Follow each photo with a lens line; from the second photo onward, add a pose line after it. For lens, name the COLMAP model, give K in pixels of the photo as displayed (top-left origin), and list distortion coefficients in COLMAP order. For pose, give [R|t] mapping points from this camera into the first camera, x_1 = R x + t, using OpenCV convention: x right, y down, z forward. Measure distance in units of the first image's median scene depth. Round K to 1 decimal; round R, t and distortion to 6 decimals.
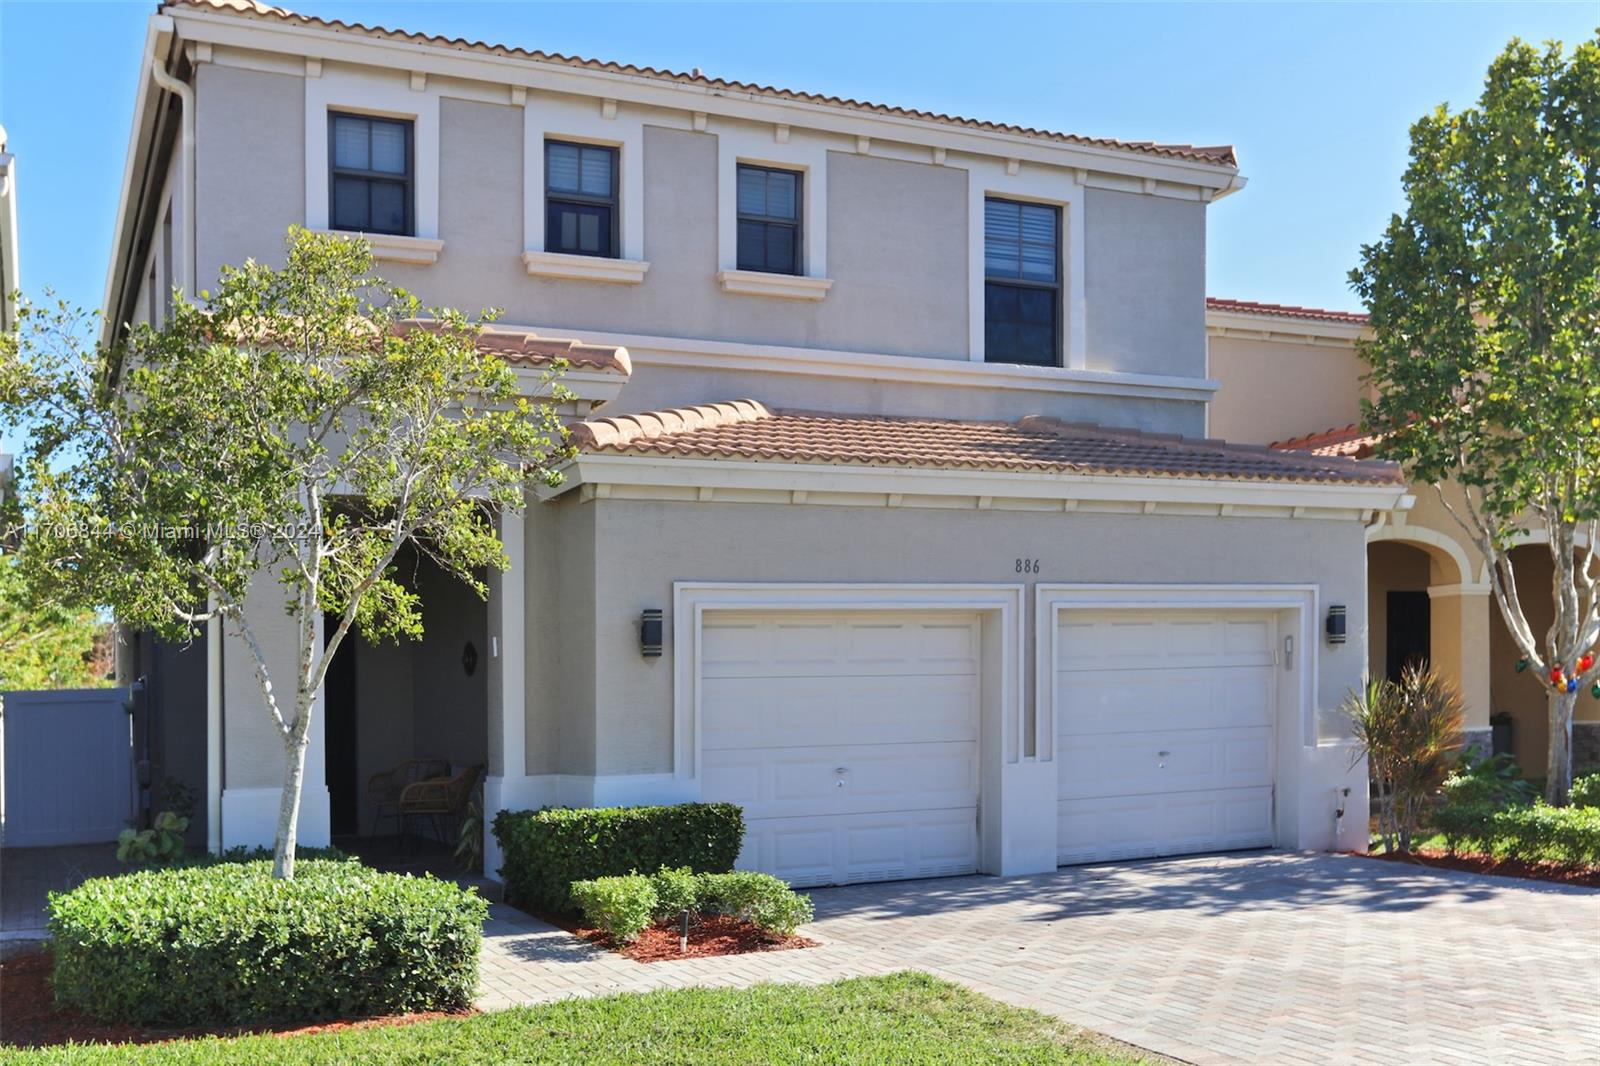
lens RADIAL K [[1313.0, 0, 799.7], [0, 1313.0, 654.9], [0, 0, 1]] dist [0.004147, 0.004555]
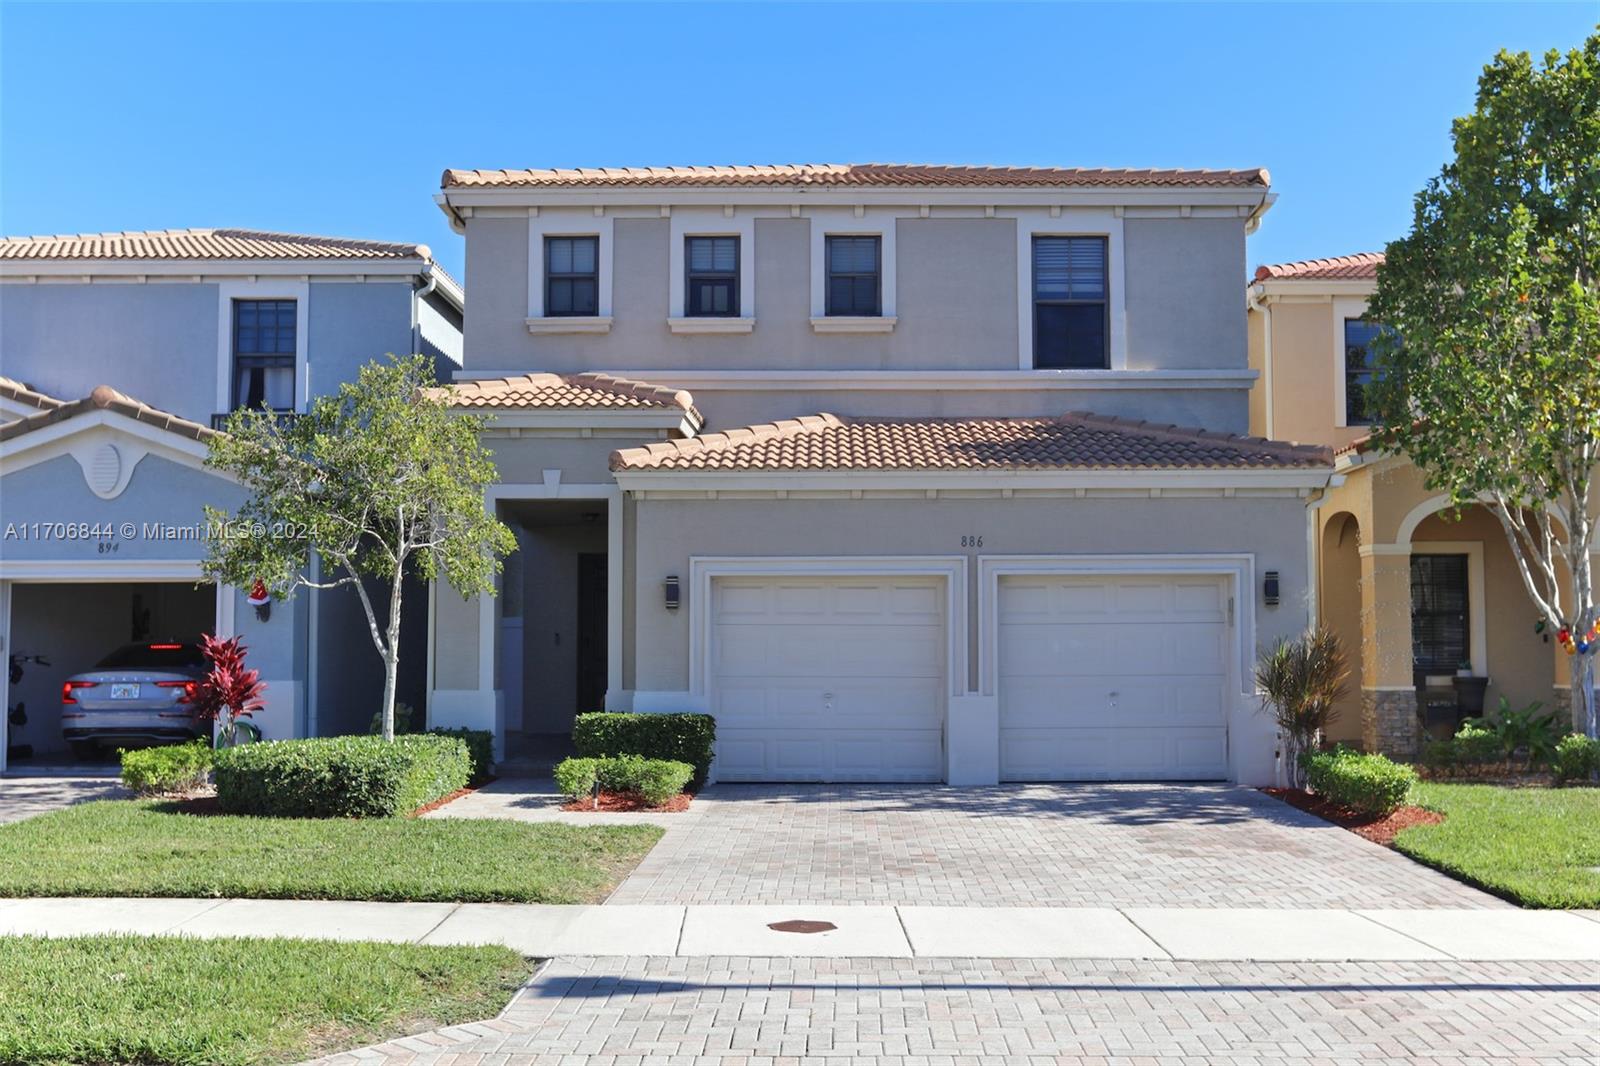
lens RADIAL K [[1192.0, 0, 796.3], [0, 1192.0, 527.1], [0, 0, 1]] dist [0.008736, -0.003935]
pose [[0.926577, -0.010722, -0.375951, 0.390729], [-0.009757, 0.998572, -0.052526, -0.016453], [0.375978, 0.052337, 0.925149, -0.121415]]
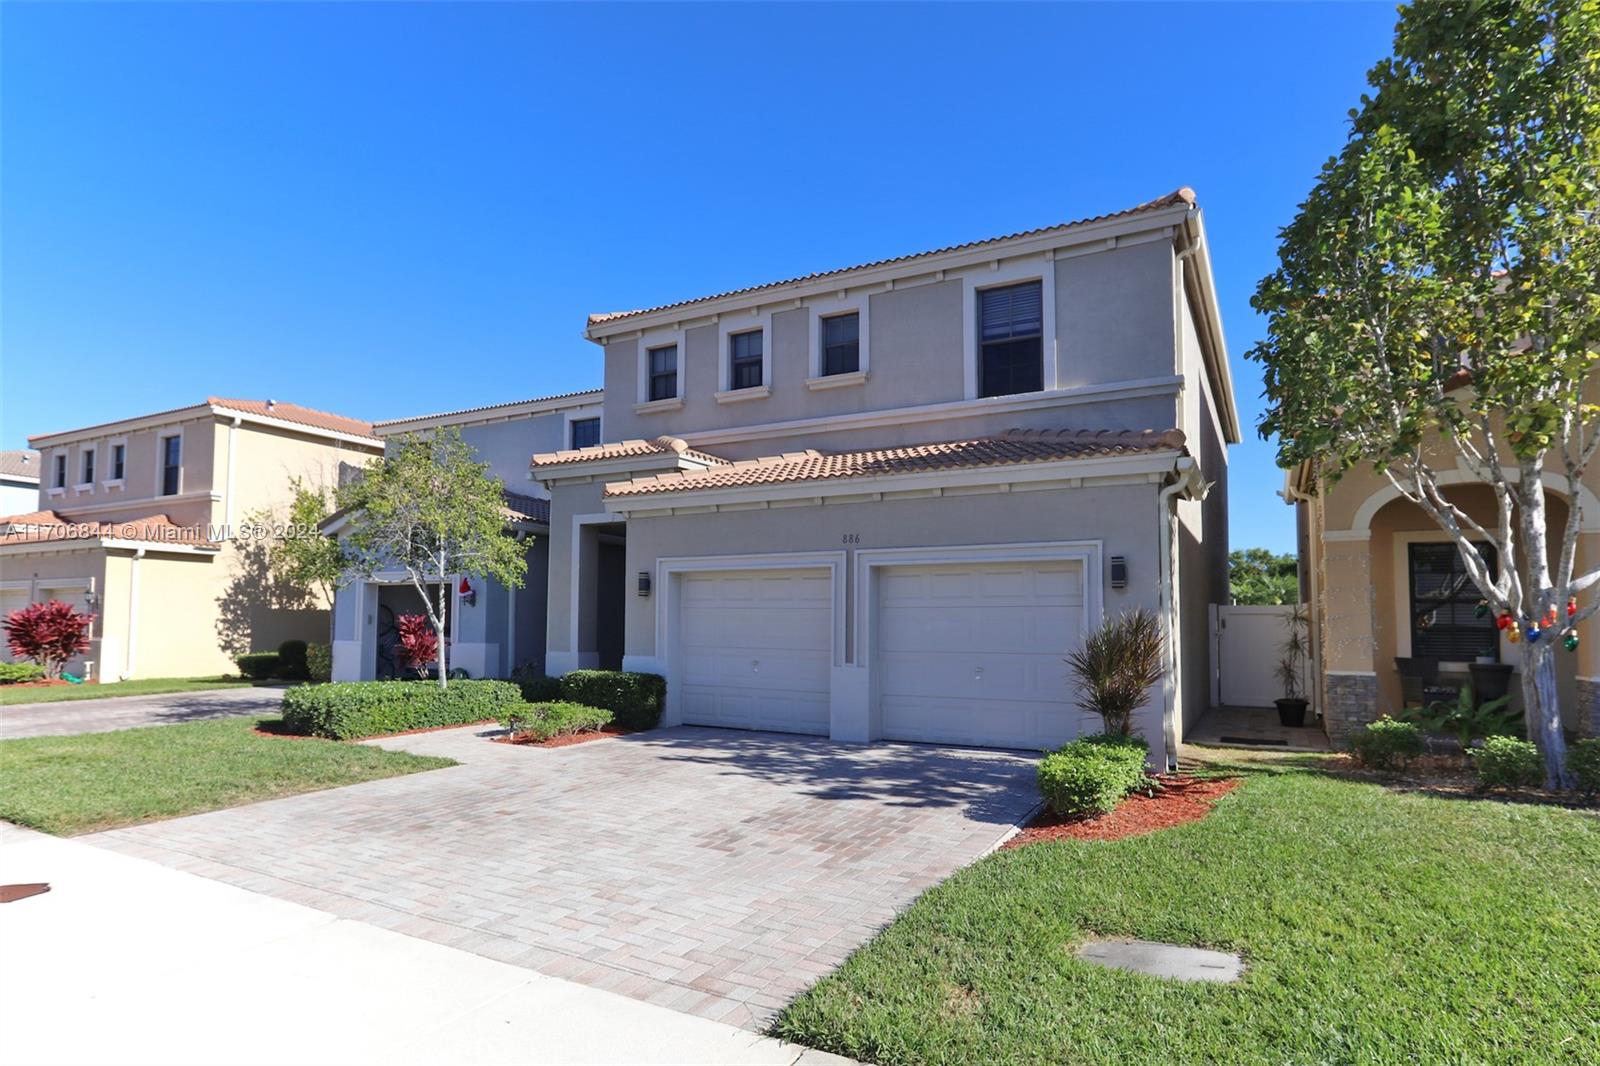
lens RADIAL K [[718.7, 0, 773.2], [0, 718.7, 551.3], [0, 0, 1]] dist [0.005523, 0.001305]
pose [[0.694513, -0.037784, -0.718487, 0.620606], [-0.000698, 0.998584, -0.053189, -0.006784], [0.719479, 0.037442, 0.693504, 0.300189]]
